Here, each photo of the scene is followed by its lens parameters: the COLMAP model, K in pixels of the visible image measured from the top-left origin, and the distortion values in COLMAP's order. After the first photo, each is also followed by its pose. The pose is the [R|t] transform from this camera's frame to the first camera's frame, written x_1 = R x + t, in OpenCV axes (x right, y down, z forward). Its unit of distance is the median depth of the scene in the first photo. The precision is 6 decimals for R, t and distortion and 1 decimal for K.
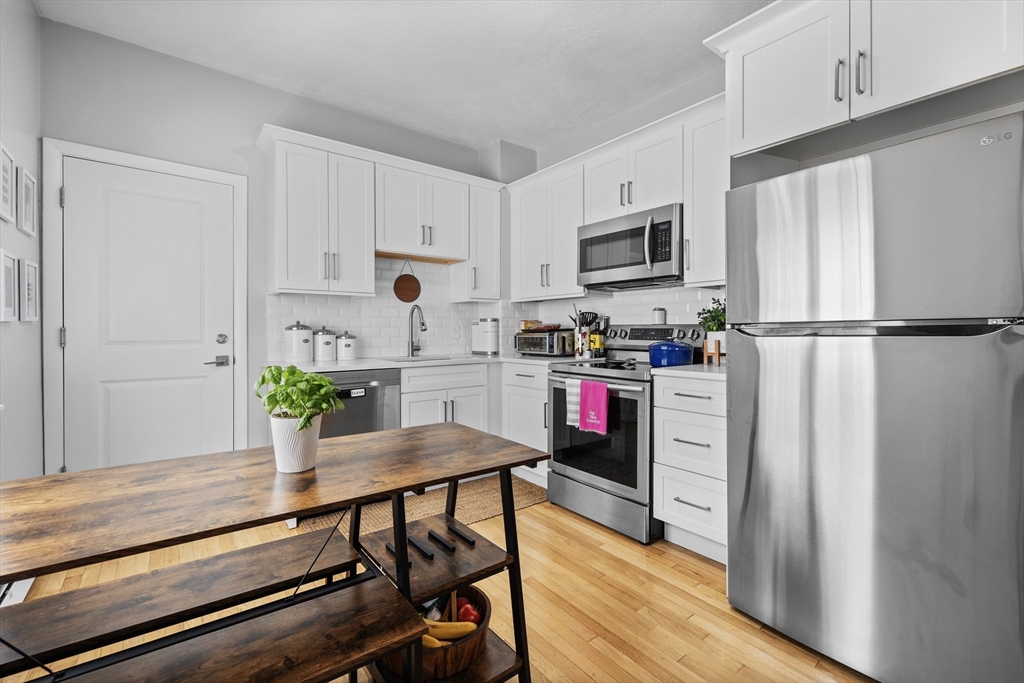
lens RADIAL K [[433.4, 0, 510.5], [0, 433.4, 336.2], [0, 0, 1]] dist [-0.003410, -0.000138]
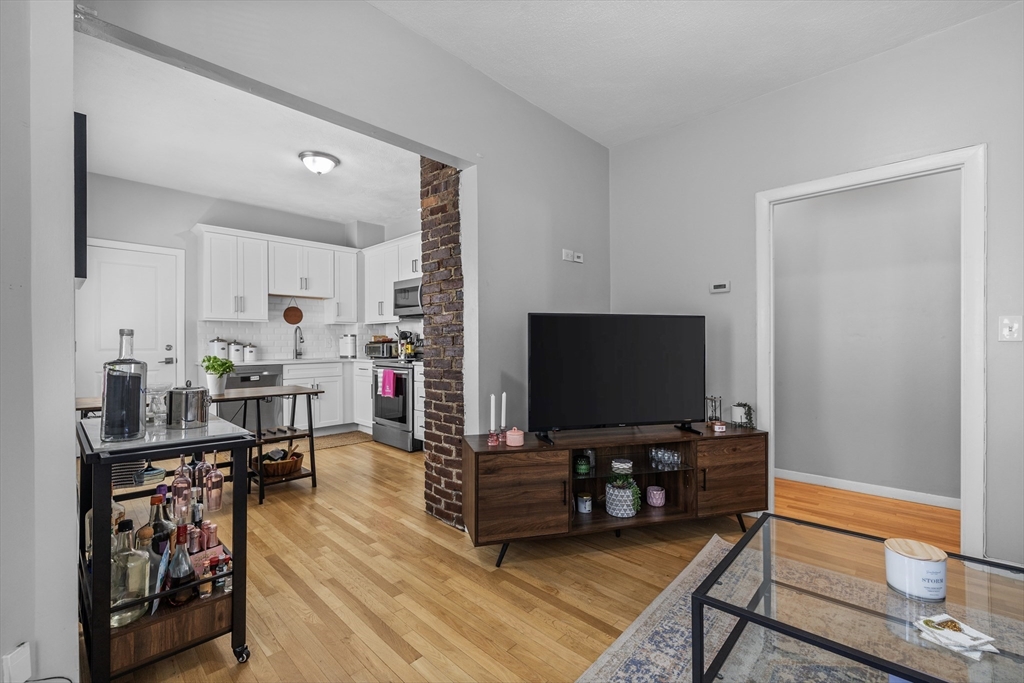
lens RADIAL K [[433.4, 0, 512.7], [0, 433.4, 342.3], [0, 0, 1]] dist [-0.003410, -0.000138]
pose [[0.990144, -0.001271, 0.140045, 0.362126], [0.002736, 0.999944, -0.010264, 0.005728], [-0.140024, 0.010546, 0.990092, -0.731671]]
